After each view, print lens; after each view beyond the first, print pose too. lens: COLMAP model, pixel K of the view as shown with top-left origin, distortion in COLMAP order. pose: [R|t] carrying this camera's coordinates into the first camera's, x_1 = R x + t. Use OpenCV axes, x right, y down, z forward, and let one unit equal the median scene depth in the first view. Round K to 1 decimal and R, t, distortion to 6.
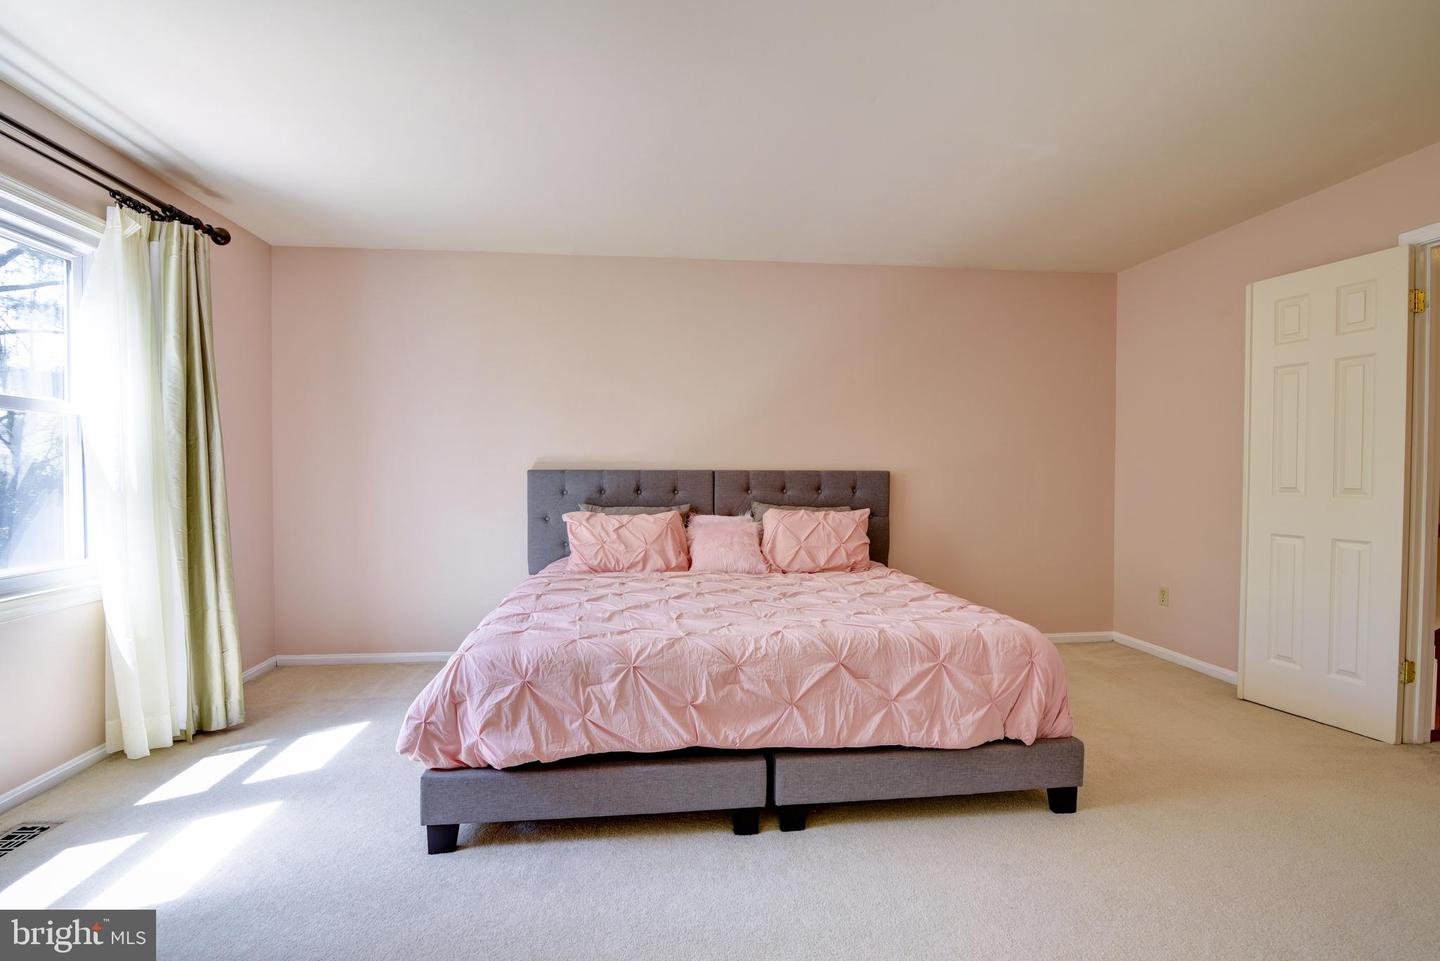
lens RADIAL K [[666.4, 0, 727.9], [0, 666.4, 487.4], [0, 0, 1]] dist [-0.016224, 0.000723]
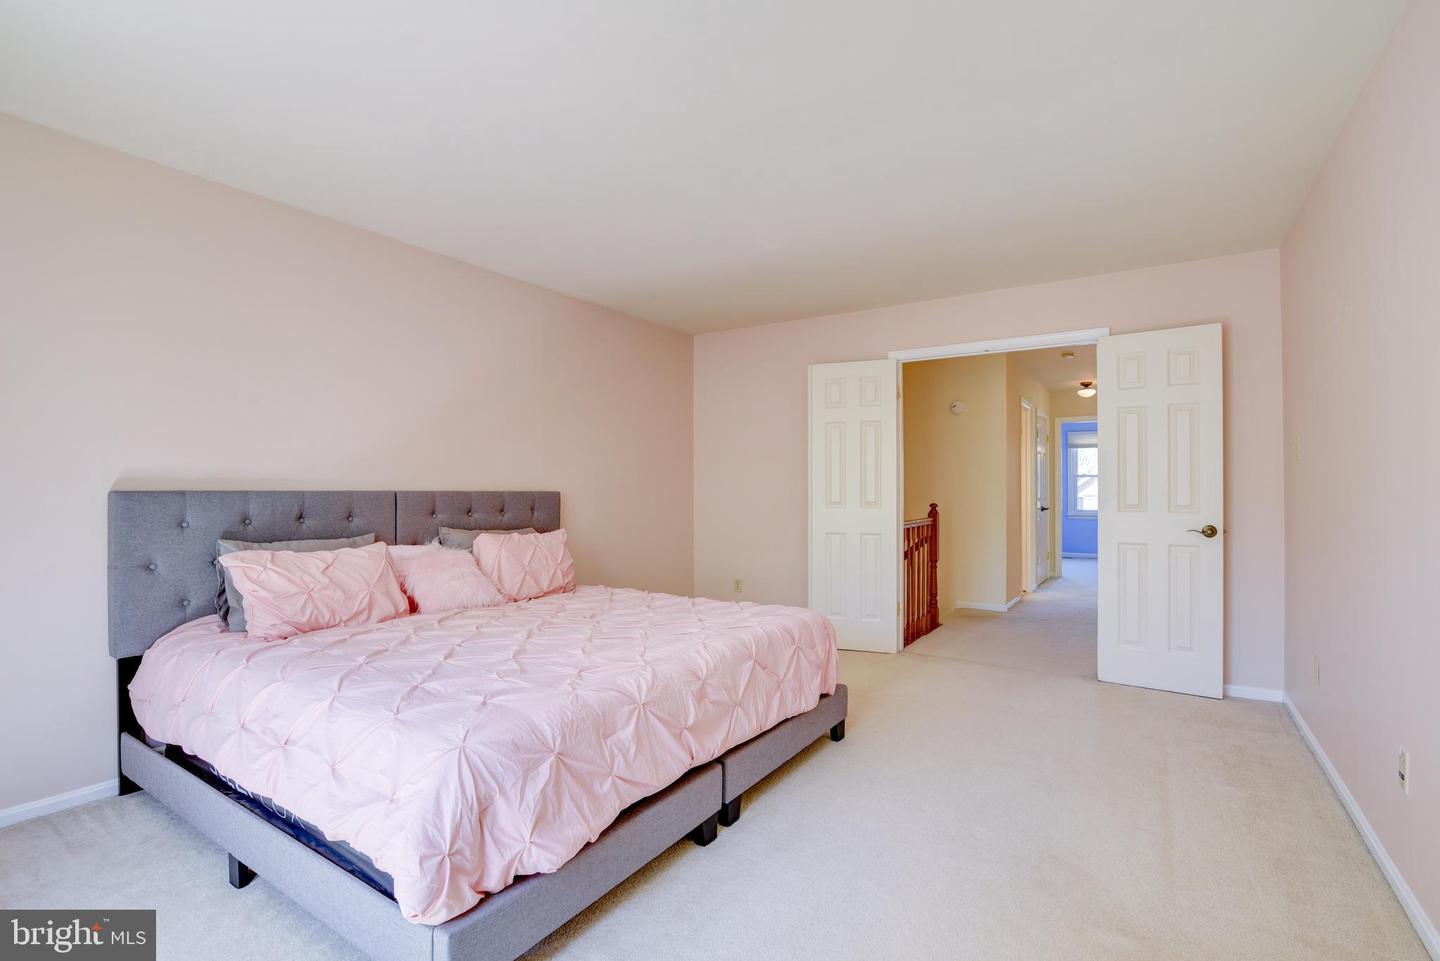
lens RADIAL K [[666.4, 0, 727.9], [0, 666.4, 487.4], [0, 0, 1]] dist [-0.016224, 0.000723]
pose [[0.637789, 0.003272, 0.770204, -0.450911], [0.020326, 0.999571, -0.021078, -0.005259], [-0.769943, 0.029098, 0.637449, 0.180500]]
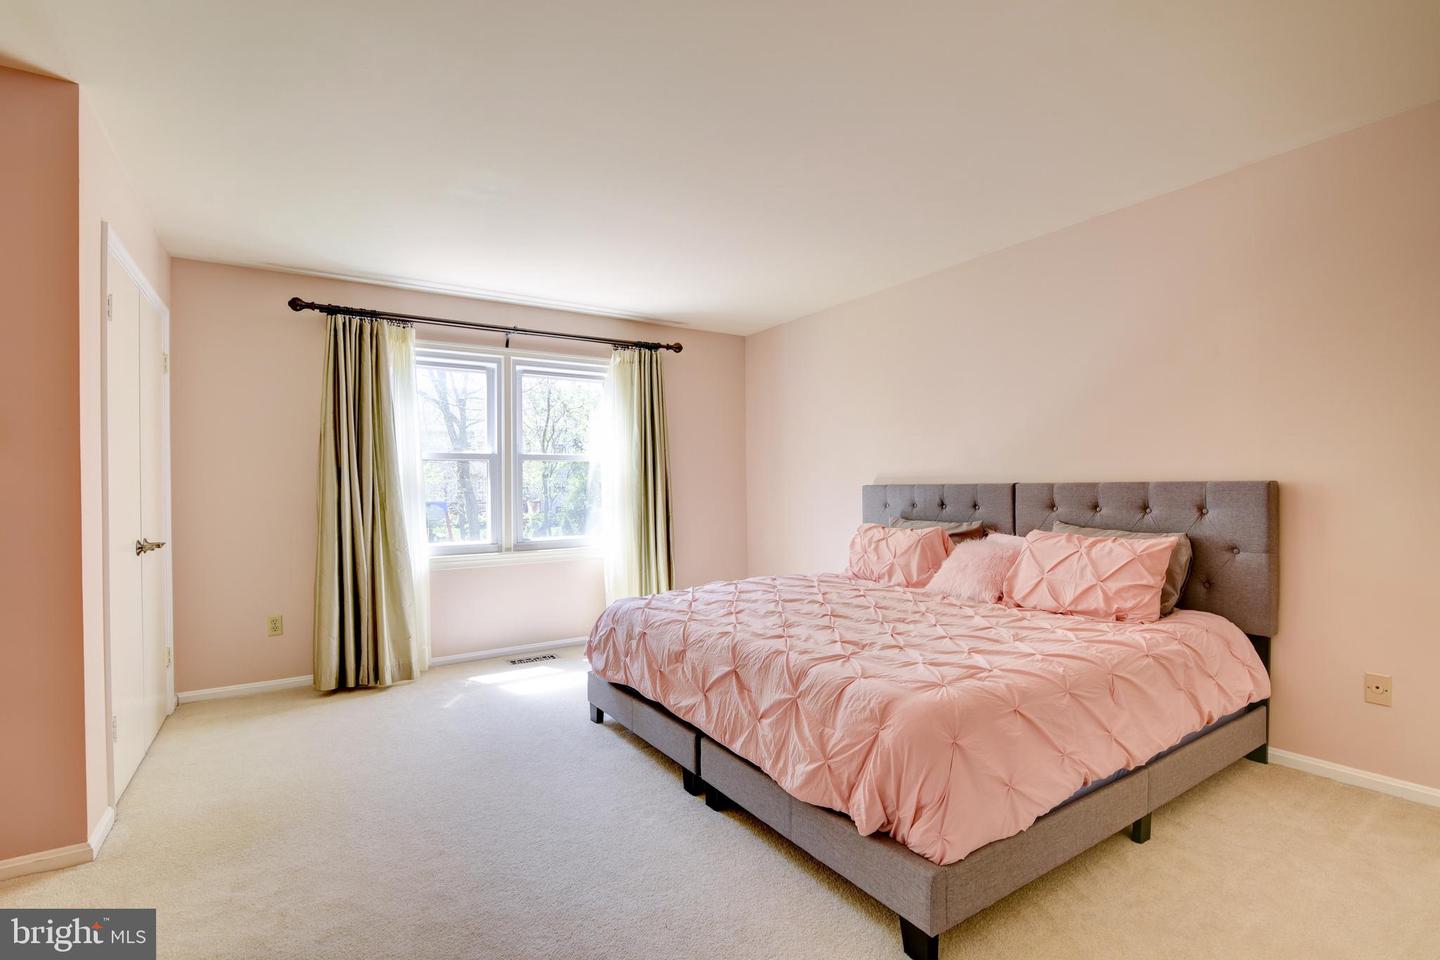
lens RADIAL K [[666.4, 0, 727.9], [0, 666.4, 486.9], [0, 0, 1]] dist [-0.016224, 0.000723]
pose [[0.446592, -0.006753, -0.894712, 0.679501], [-0.008593, 0.999893, -0.011836, -0.008706], [0.894696, 0.012974, 0.446487, 0.312280]]
